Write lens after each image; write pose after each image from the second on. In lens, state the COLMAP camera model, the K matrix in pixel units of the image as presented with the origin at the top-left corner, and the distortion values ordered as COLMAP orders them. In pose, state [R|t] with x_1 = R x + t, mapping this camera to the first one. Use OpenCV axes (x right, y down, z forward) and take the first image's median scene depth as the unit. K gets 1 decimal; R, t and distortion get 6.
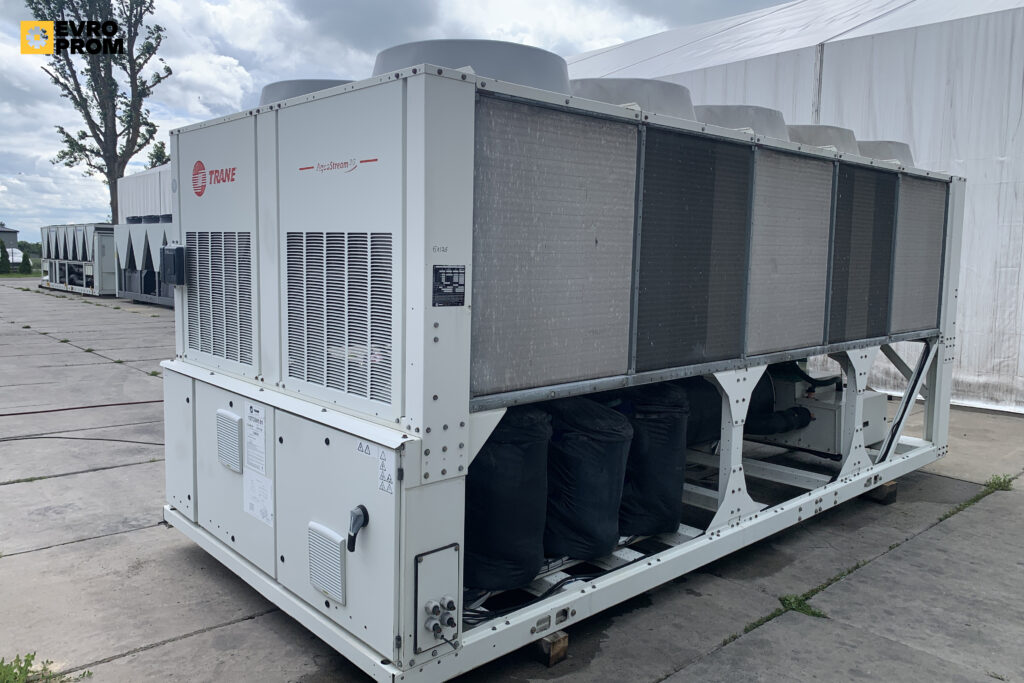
lens RADIAL K [[790.3, 0, 516.1], [0, 790.3, 326.4], [0, 0, 1]] dist [0.021144, -0.003746]
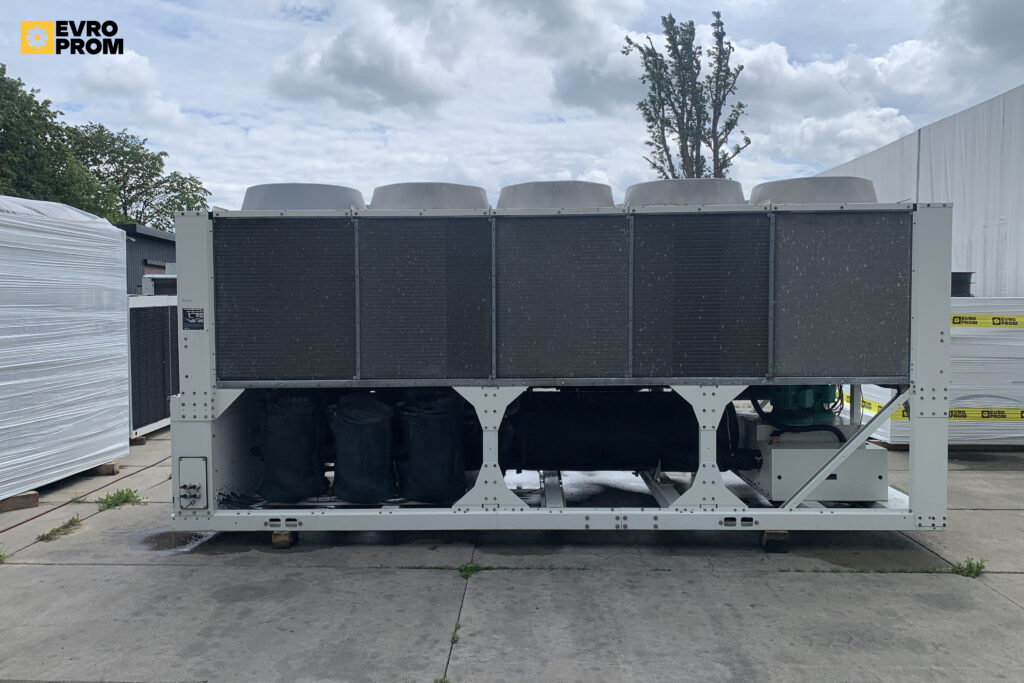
lens RADIAL K [[778.2, 0, 512.0], [0, 778.2, 341.5], [0, 0, 1]] dist [0.061291, -0.067851]
pose [[0.718799, 0.015647, -0.695042, 1.176781], [-0.047671, 0.998503, -0.026823, 0.011595], [0.693582, 0.052414, 0.718469, 0.107054]]
